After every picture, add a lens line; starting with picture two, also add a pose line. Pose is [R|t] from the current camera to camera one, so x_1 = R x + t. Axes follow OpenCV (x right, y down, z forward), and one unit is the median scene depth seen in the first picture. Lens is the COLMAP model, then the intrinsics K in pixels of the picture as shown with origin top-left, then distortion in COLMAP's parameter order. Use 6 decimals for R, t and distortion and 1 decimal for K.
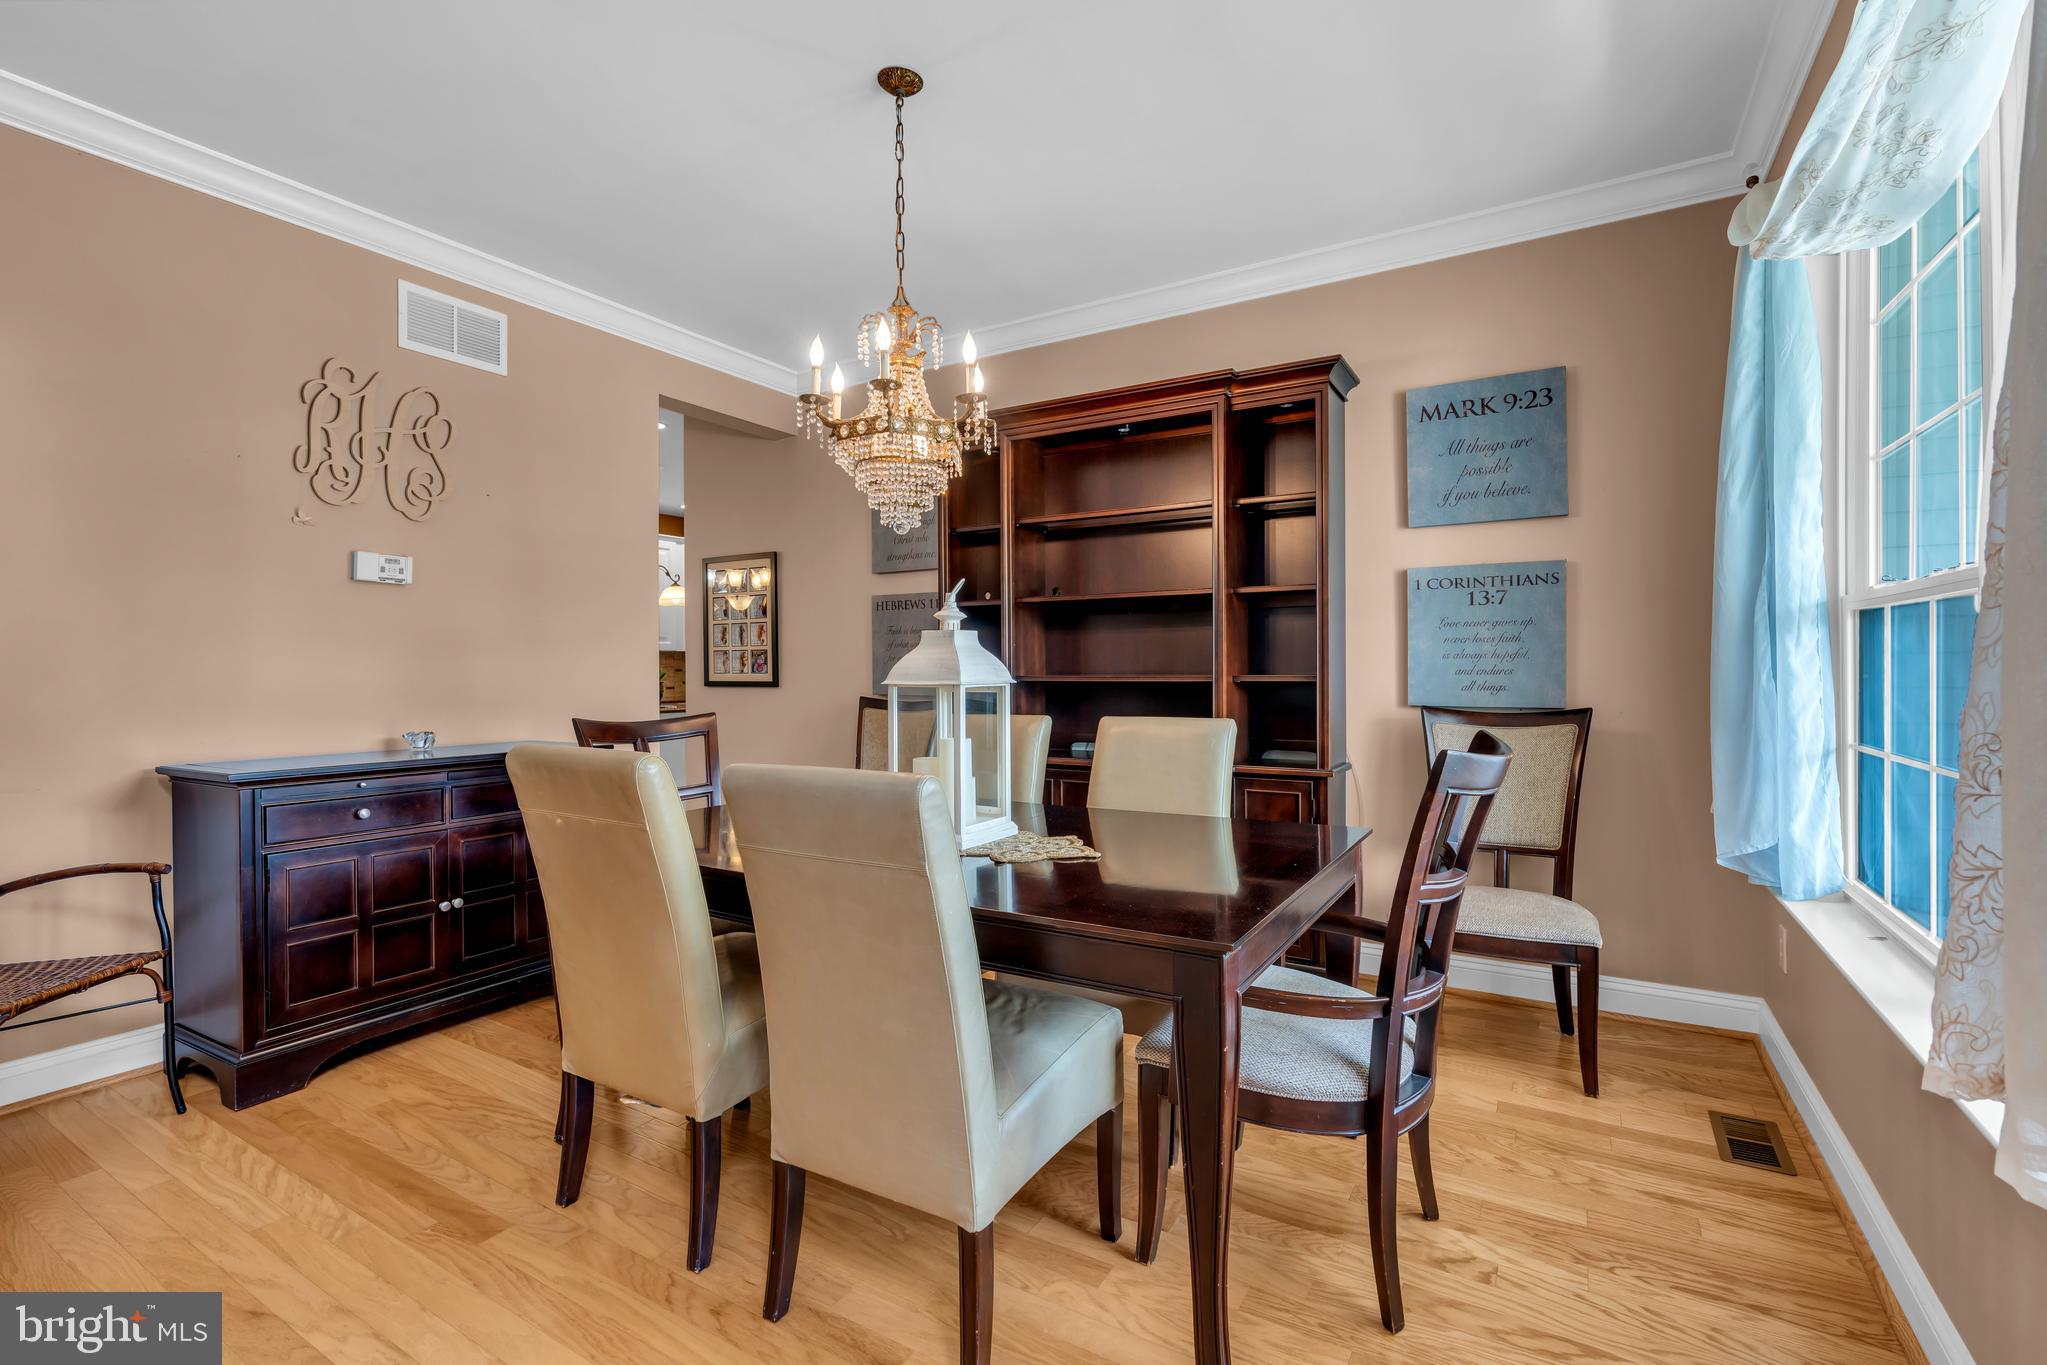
lens RADIAL K [[918.8, 0, 1019.3], [0, 918.8, 680.6], [0, 0, 1]] dist [-0.008927, 0.003537]
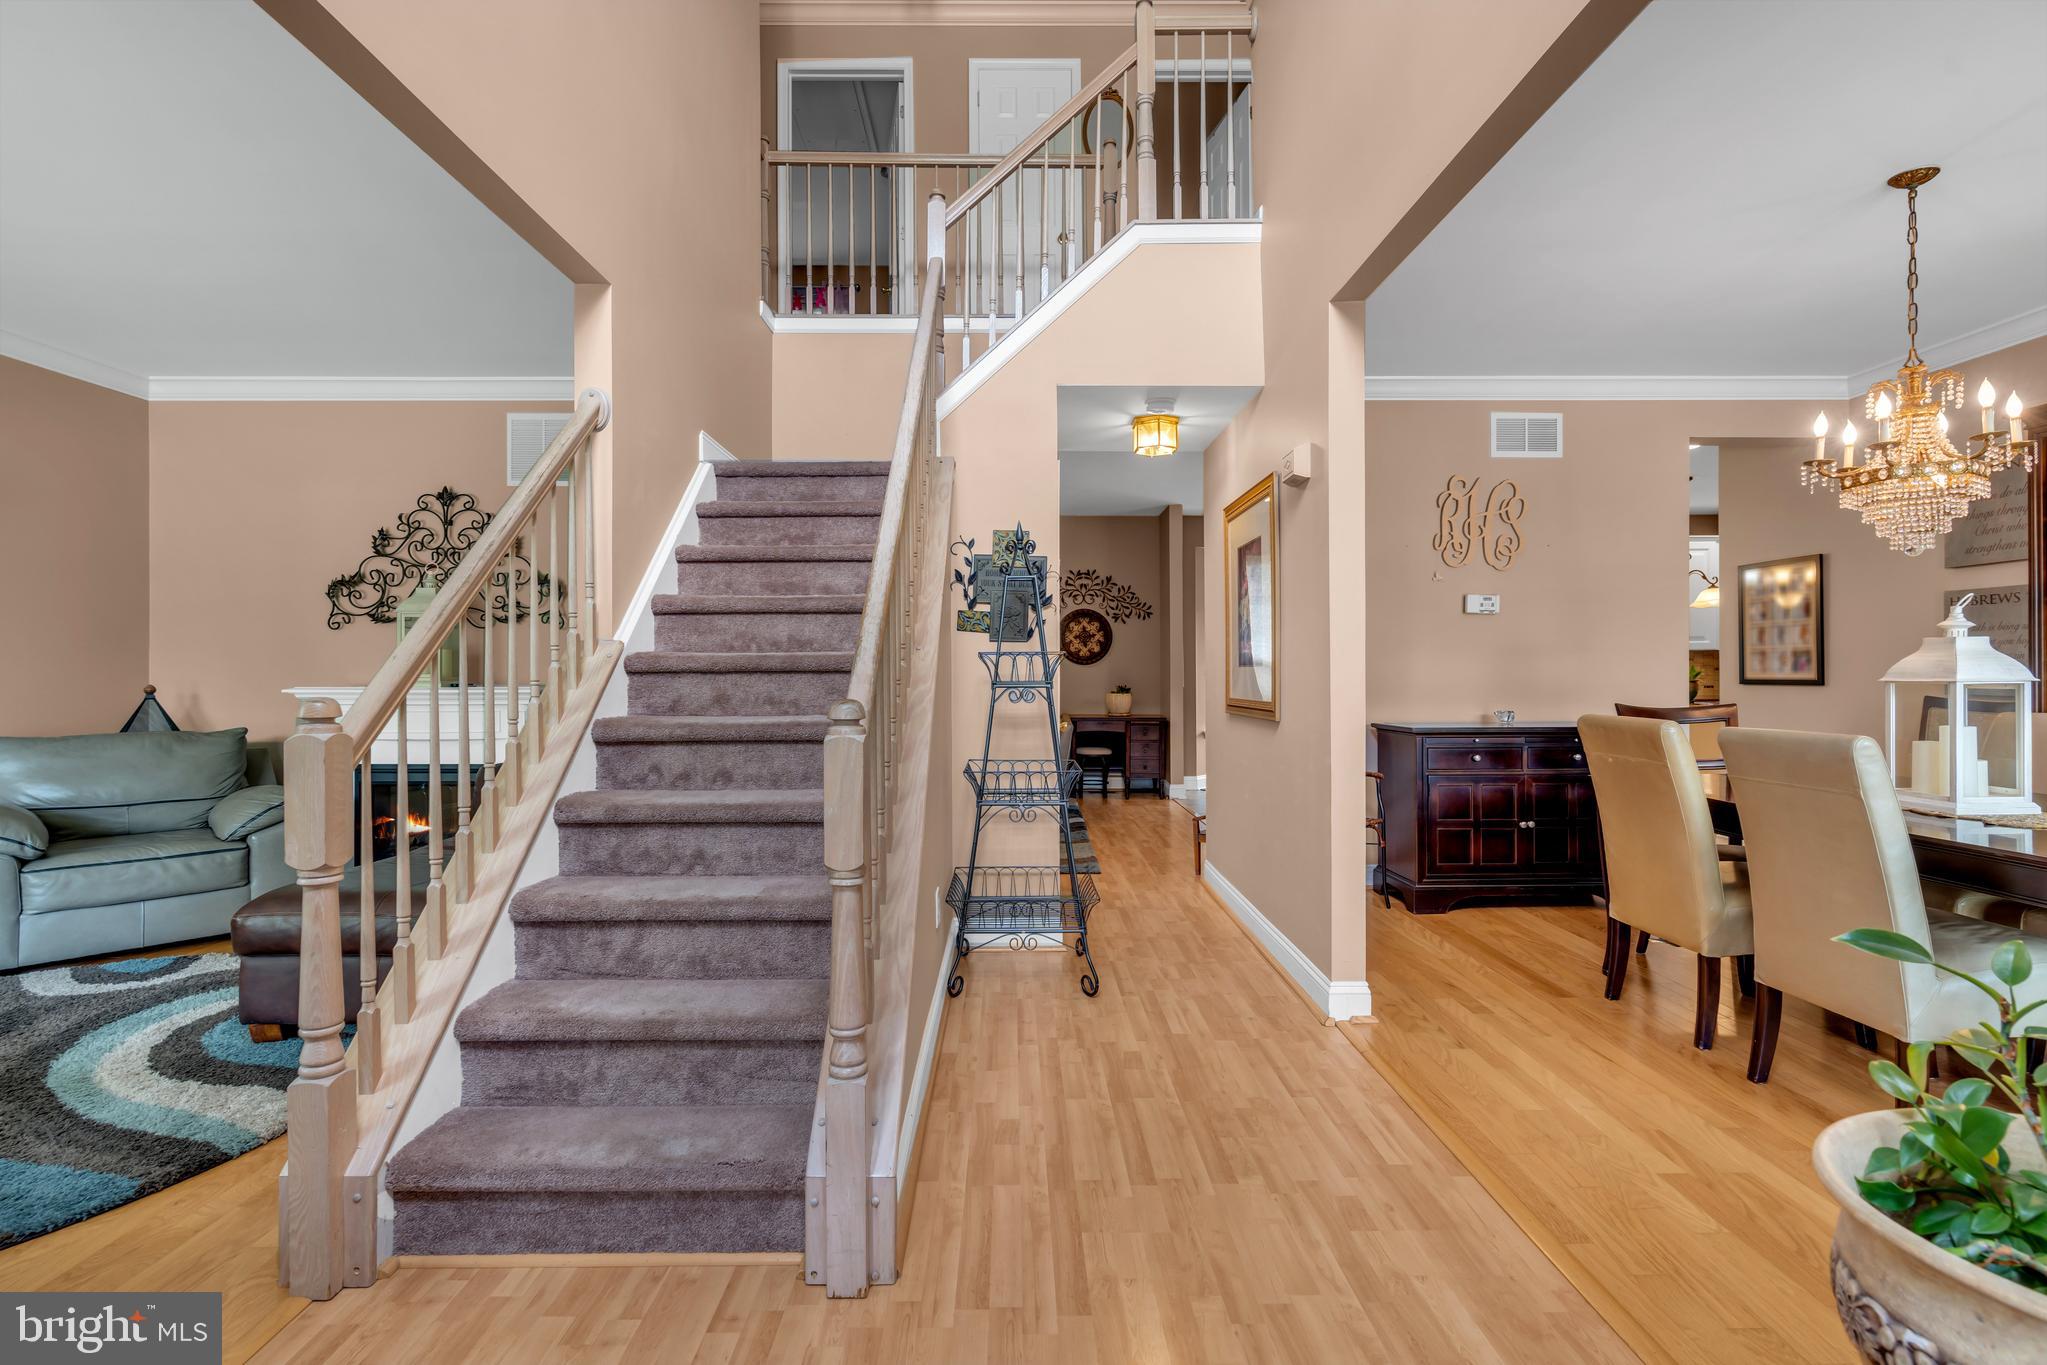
lens RADIAL K [[918.8, 0, 1021.4], [0, 918.8, 676.0], [0, 0, 1]] dist [-0.008927, 0.003537]
pose [[0.528120, 0.003665, -0.849162, 0.252657], [-0.005618, 0.999984, 0.000823, 0.002015], [0.849151, 0.004336, 0.528132, -0.575498]]
